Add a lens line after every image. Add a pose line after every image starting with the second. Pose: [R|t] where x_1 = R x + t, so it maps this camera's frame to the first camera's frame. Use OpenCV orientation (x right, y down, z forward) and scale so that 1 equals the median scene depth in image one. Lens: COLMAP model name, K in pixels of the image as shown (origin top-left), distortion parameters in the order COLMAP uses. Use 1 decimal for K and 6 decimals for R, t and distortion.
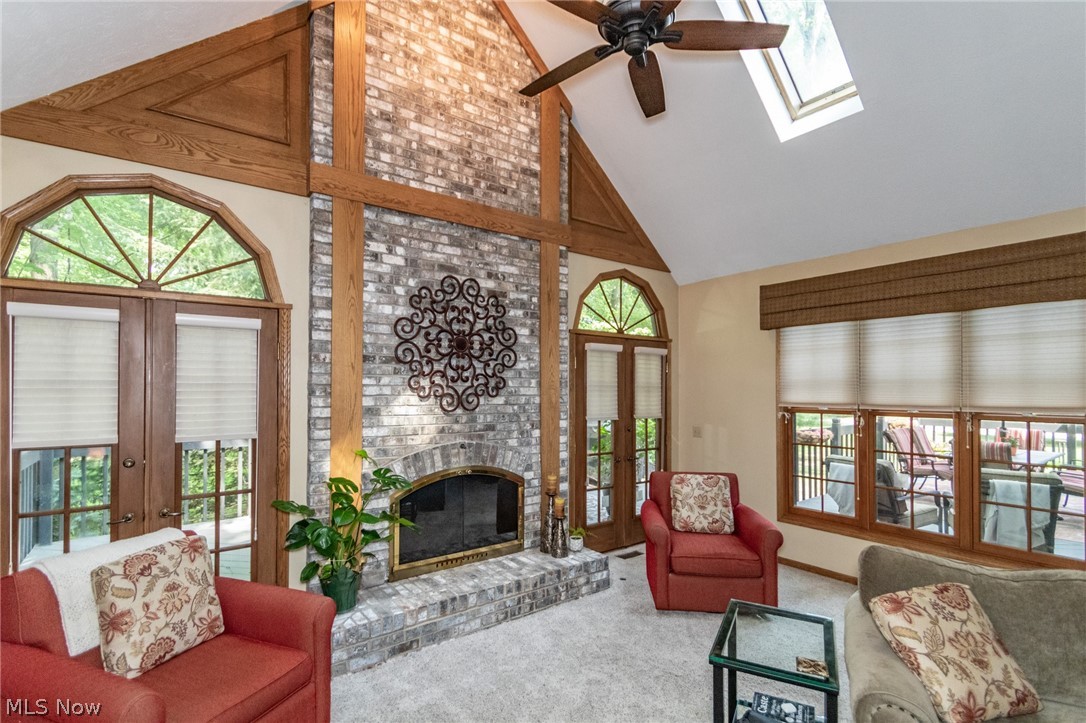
lens RADIAL K [[507.9, 0, 542.3], [0, 507.9, 385.2], [0, 0, 1]] dist [0.016876, 0.000294]
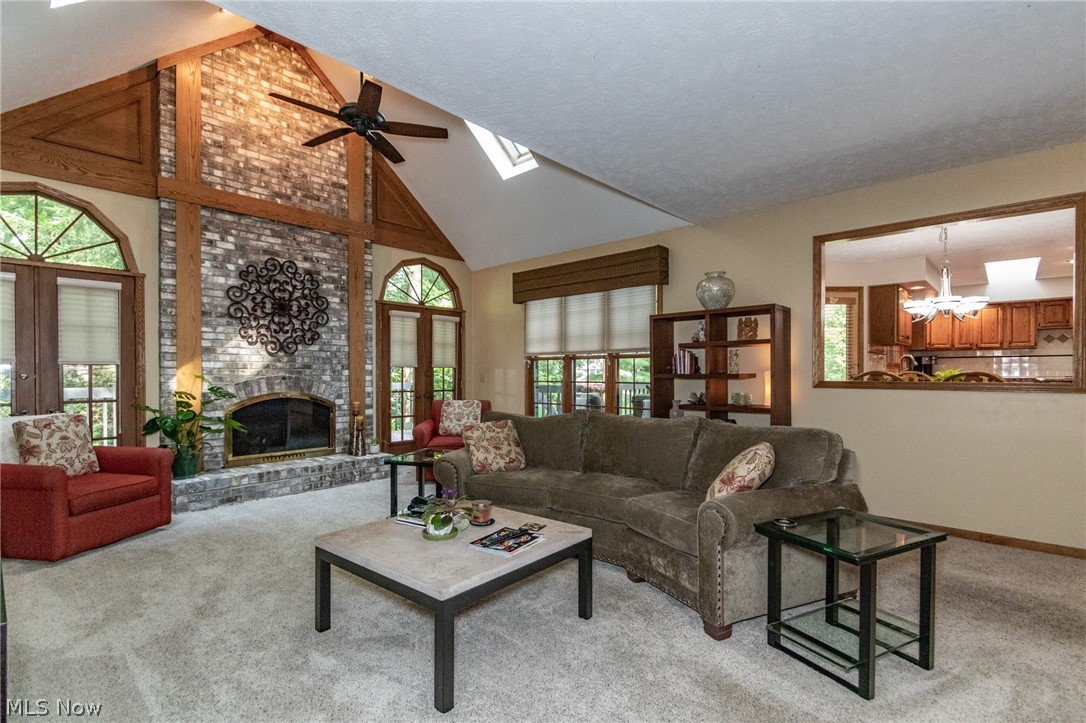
lens RADIAL K [[497.2, 0, 532.7], [0, 497.2, 377.9], [0, 0, 1]] dist [0.028566, -0.014696]
pose [[0.984867, -0.003998, 0.173264, 0.289427], [0.000516, 0.999797, 0.020135, 0.091455], [-0.173309, -0.019741, 0.984670, -0.507683]]
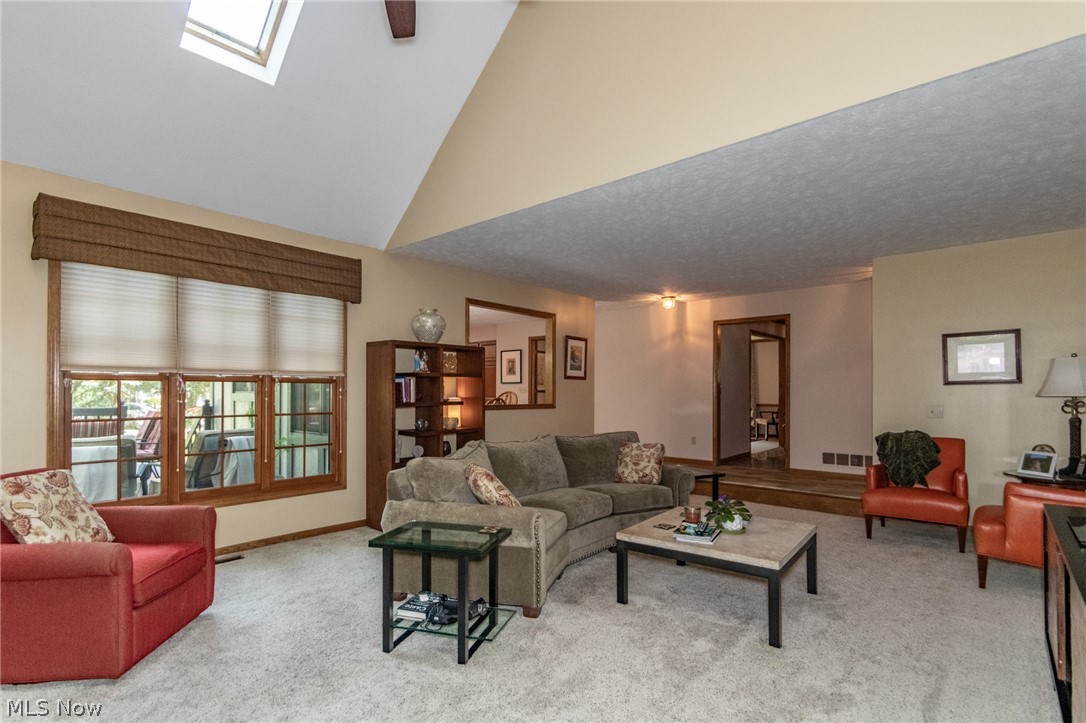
lens RADIAL K [[533.3, 0, 541.6], [0, 533.3, 394.0], [0, 0, 1]] dist [0.013058, 0.000013]
pose [[-0.206172, -0.007525, 0.978487, -0.511598], [-0.009258, 0.999941, 0.005739, 0.077515], [-0.978472, -0.007876, -0.206229, 0.594967]]
